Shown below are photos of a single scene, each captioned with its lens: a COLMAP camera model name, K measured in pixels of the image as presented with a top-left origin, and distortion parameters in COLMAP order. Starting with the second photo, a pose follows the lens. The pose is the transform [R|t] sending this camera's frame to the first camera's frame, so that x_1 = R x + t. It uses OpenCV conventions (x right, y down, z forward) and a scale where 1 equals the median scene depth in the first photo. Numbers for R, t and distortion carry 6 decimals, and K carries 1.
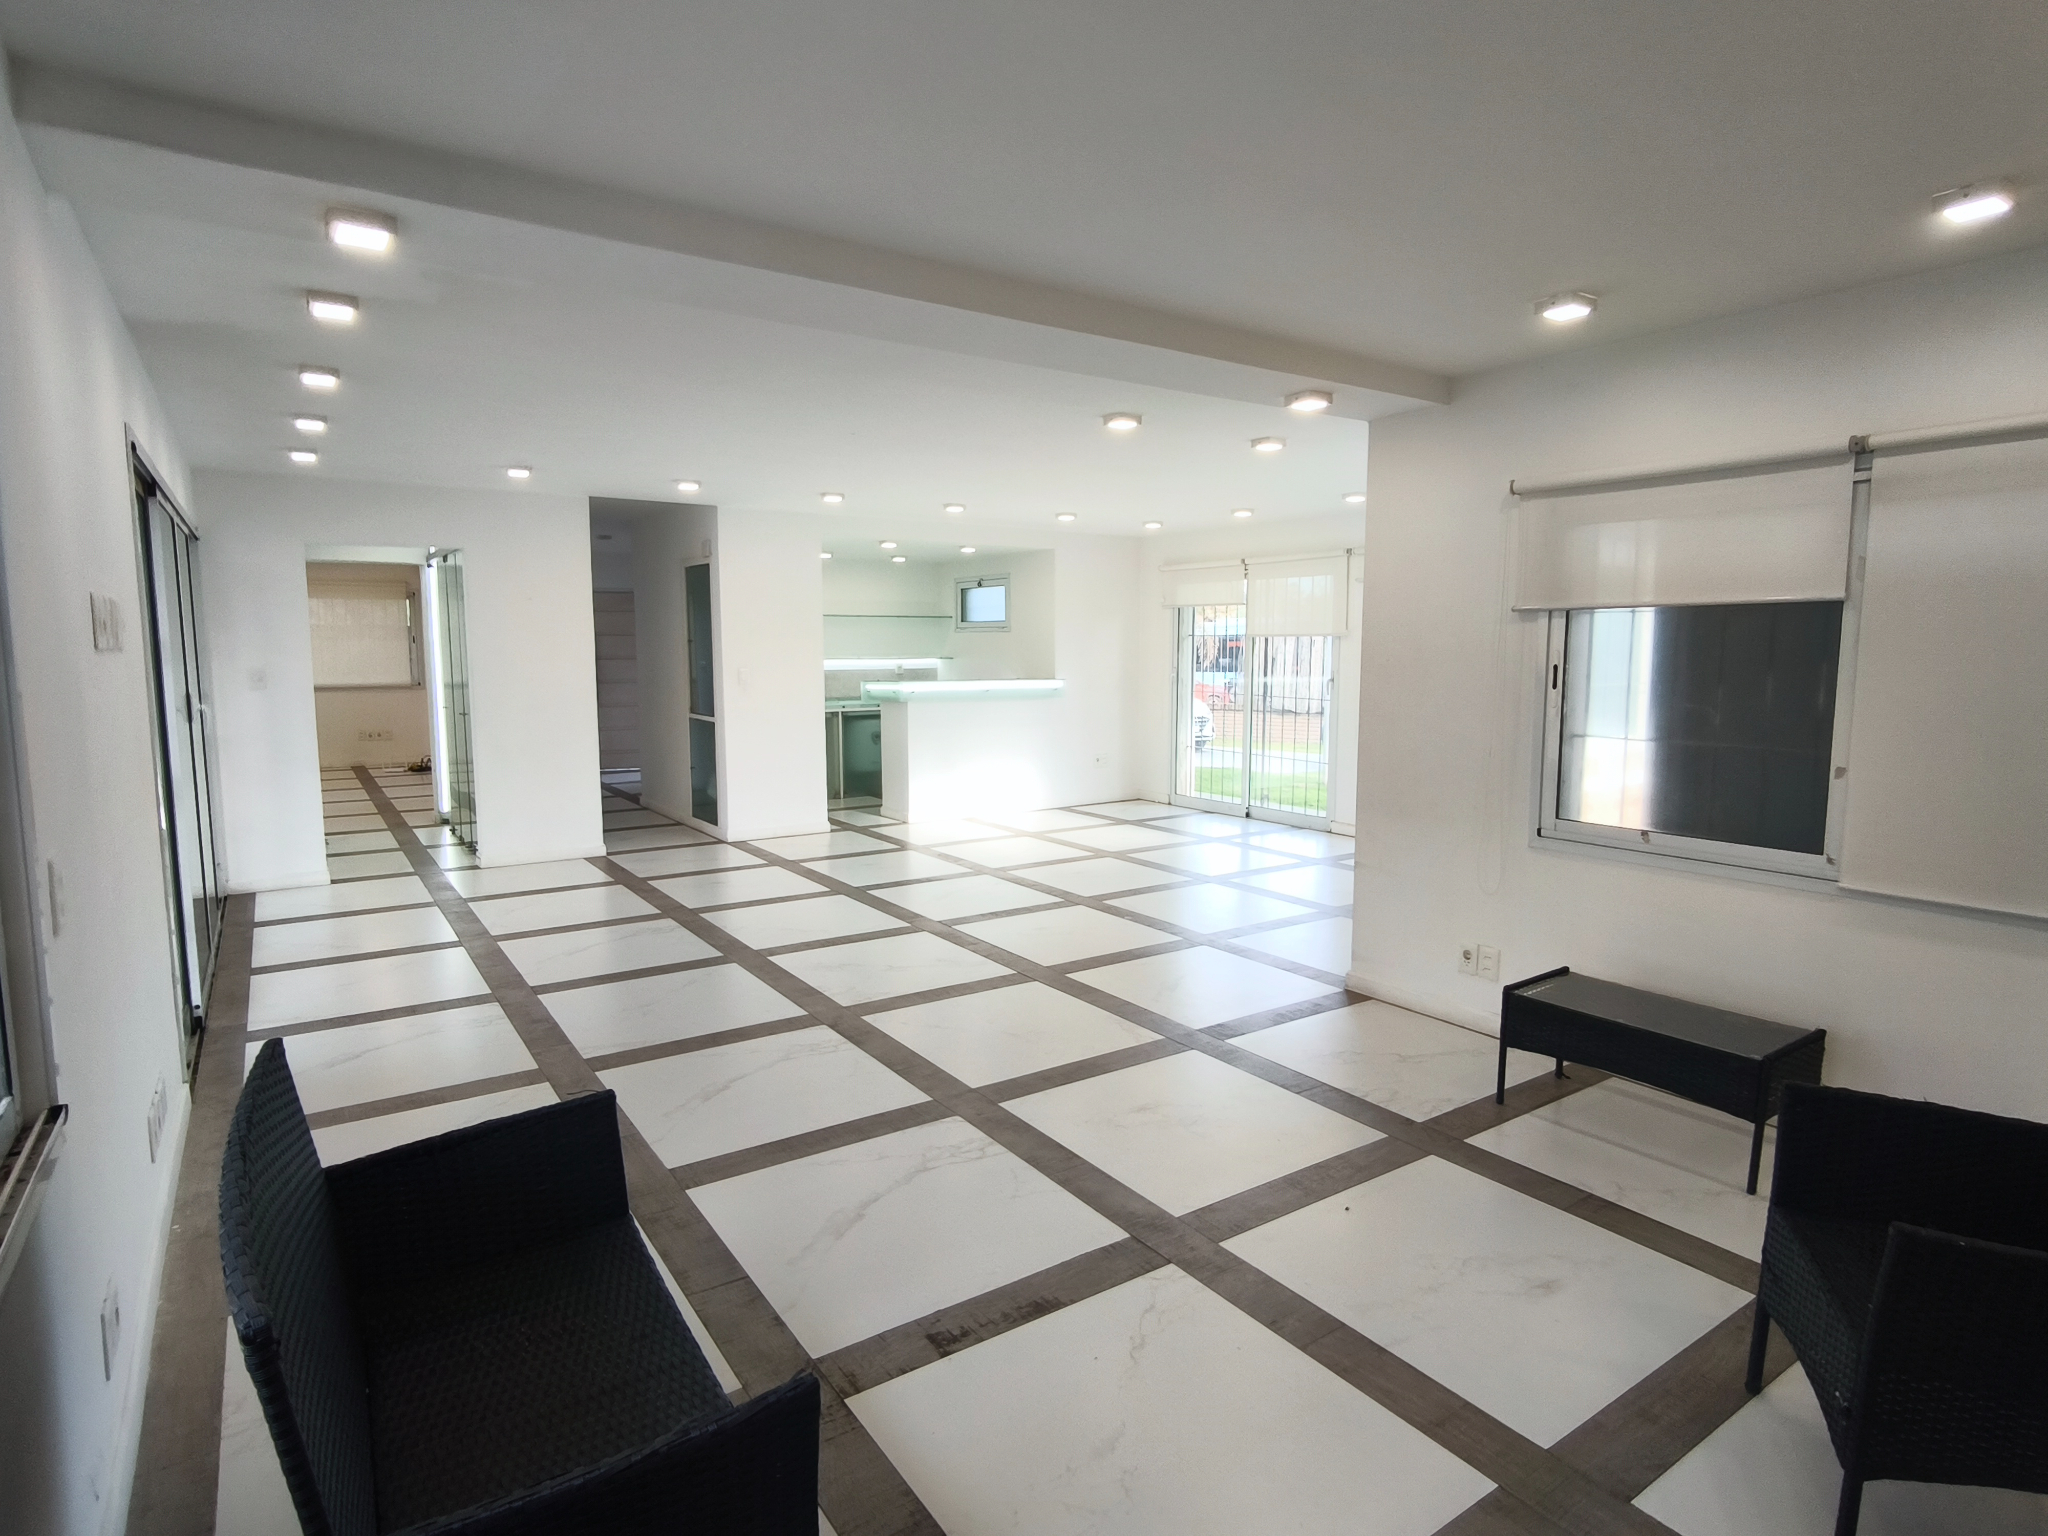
lens RADIAL K [[1108.4, 0, 1024.0], [0, 1108.4, 768.0], [0, 0, 1]] dist [-0.007657, -0.002182]
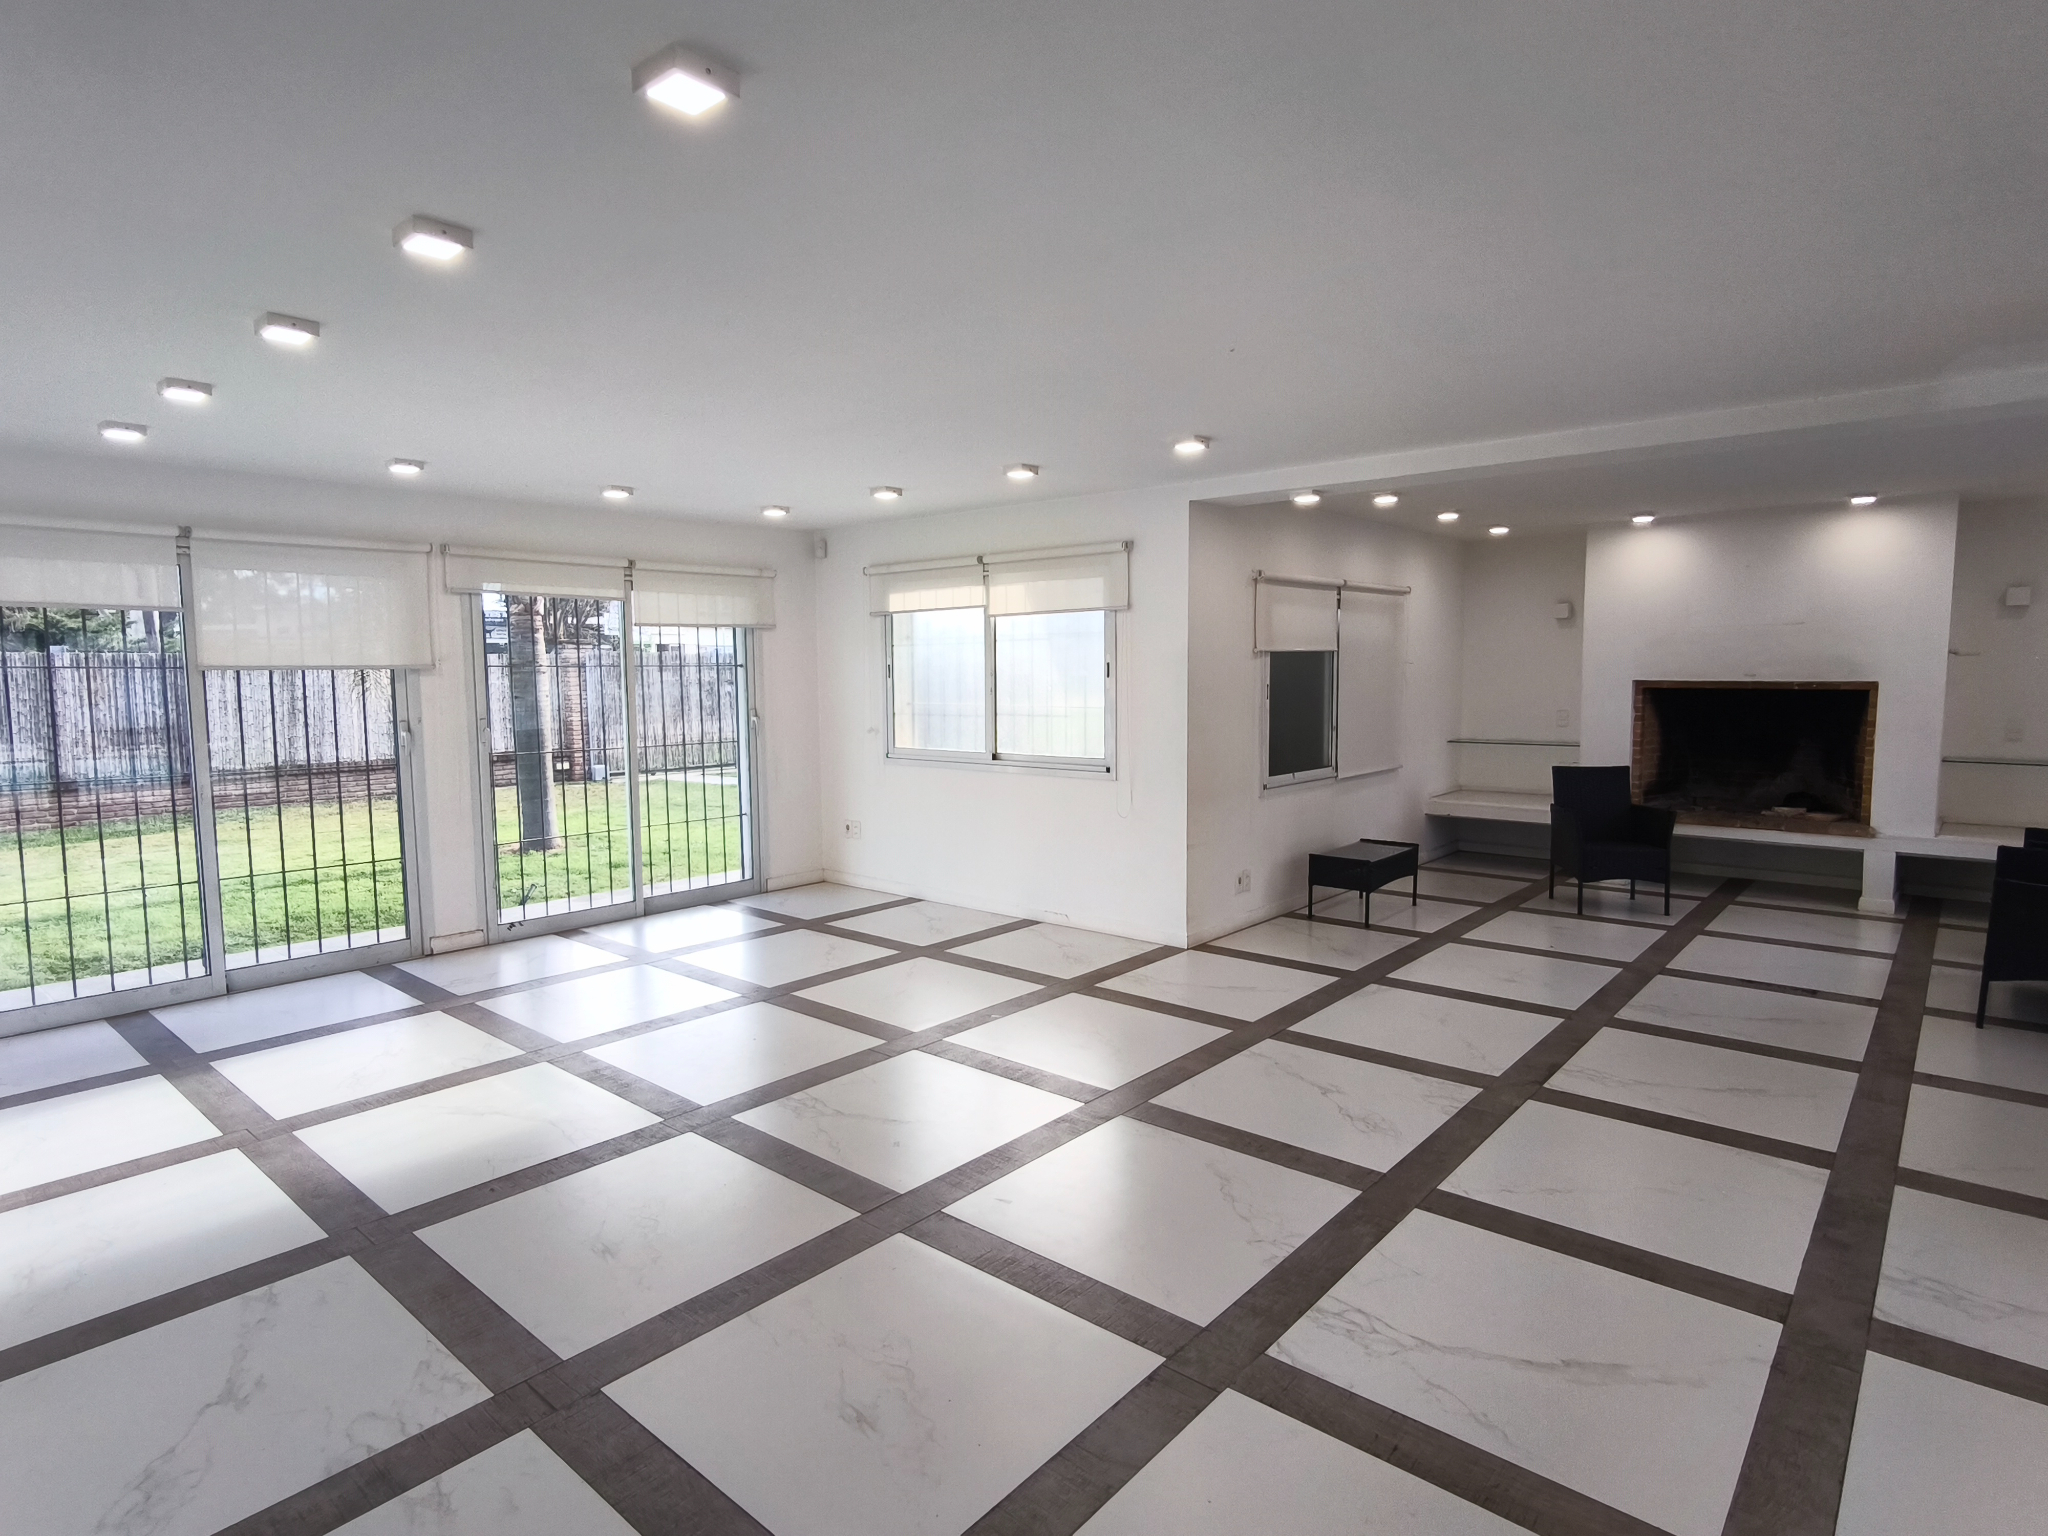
lens RADIAL K [[1108.4, 0, 1024.0], [0, 1108.4, 768.0], [0, 0, 1]] dist [-0.007657, -0.002182]
pose [[-0.259191, -0.083367, 0.962221, -0.468641], [0.115251, 0.986479, 0.116514, -0.093827], [-0.958925, 0.141096, -0.246079, 0.806297]]
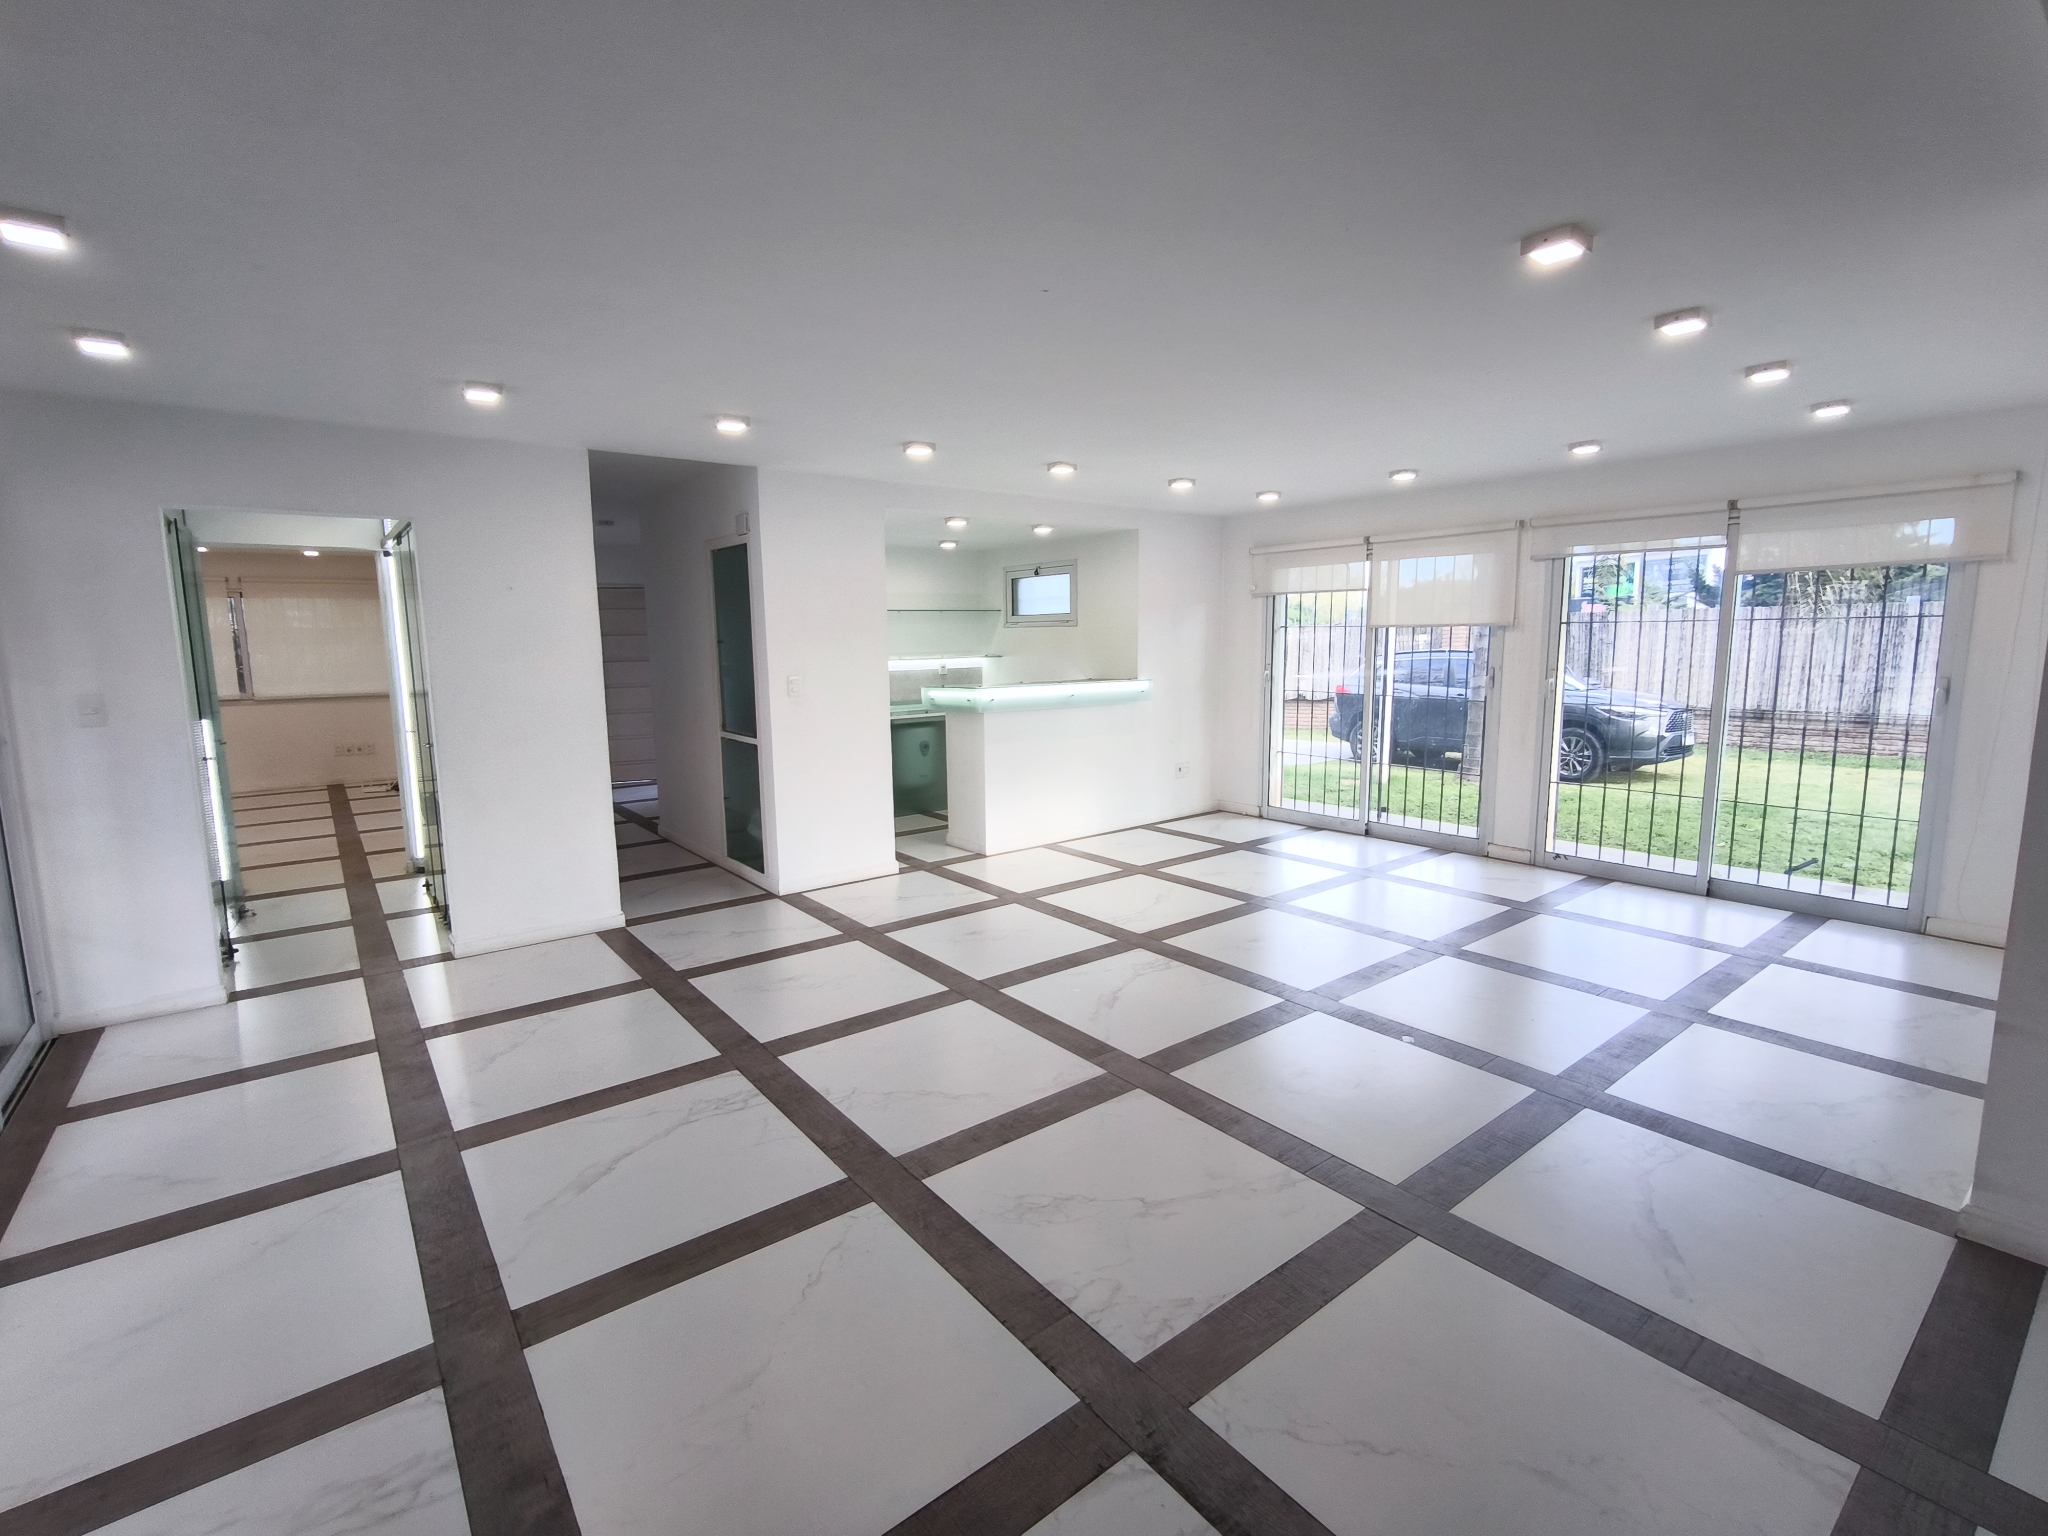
lens RADIAL K [[932.3, 0, 1012.2], [0, 932.3, 763.8], [0, 0, 1]] dist [-0.012868, 0.000472]
pose [[0.998508, -0.020860, 0.050473, -0.124226], [0.019672, 0.999520, 0.023917, -0.037908], [-0.050947, -0.022888, 0.998439, 0.307045]]
